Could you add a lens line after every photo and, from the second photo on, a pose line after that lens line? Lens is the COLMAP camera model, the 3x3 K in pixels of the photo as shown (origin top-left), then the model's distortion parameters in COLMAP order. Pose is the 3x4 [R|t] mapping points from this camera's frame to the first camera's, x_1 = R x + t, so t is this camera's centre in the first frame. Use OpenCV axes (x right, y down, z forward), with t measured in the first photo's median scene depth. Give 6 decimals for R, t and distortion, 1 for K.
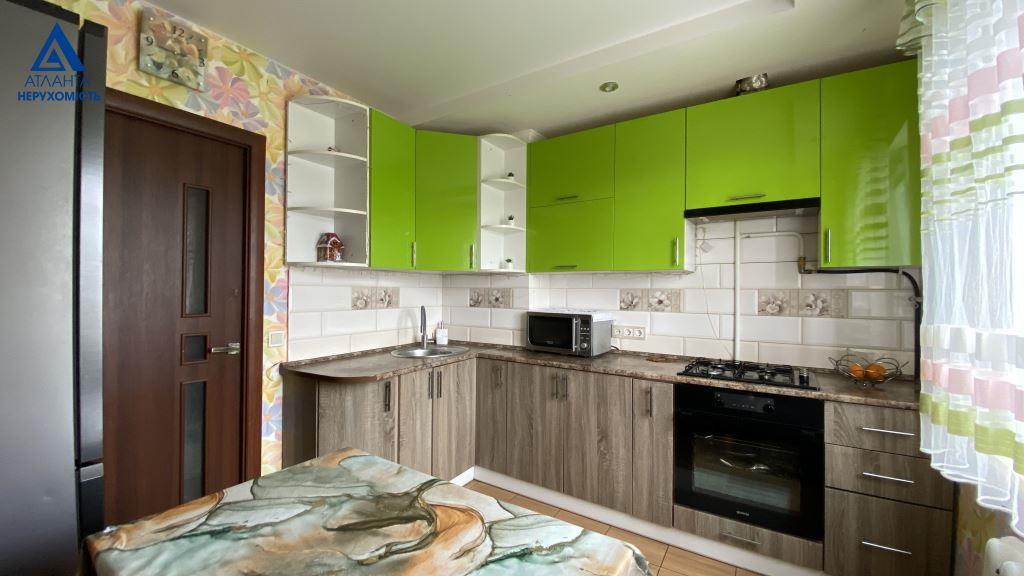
lens RADIAL K [[423.7, 0, 512.0], [0, 423.7, 288.0], [0, 0, 1]] dist [0.000065, 0.000025]
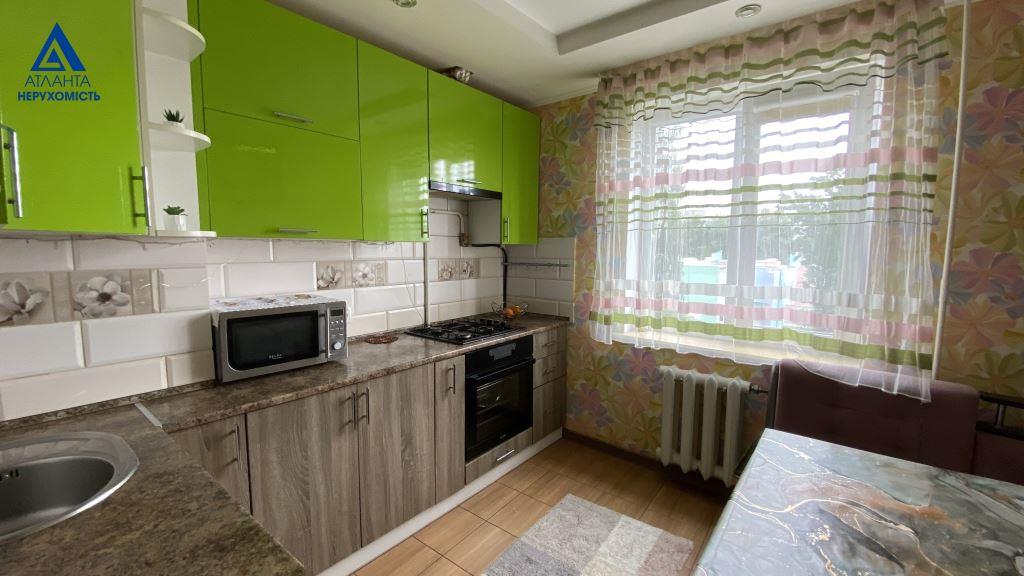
lens RADIAL K [[411.7, 0, 510.4], [0, 411.7, 293.1], [0, 0, 1]] dist [0.049435, -0.031285]
pose [[0.080149, -0.119493, 0.989595, -0.538584], [-0.017852, 0.992457, 0.121285, -0.045602], [-0.996623, -0.027387, 0.077412, 0.731846]]
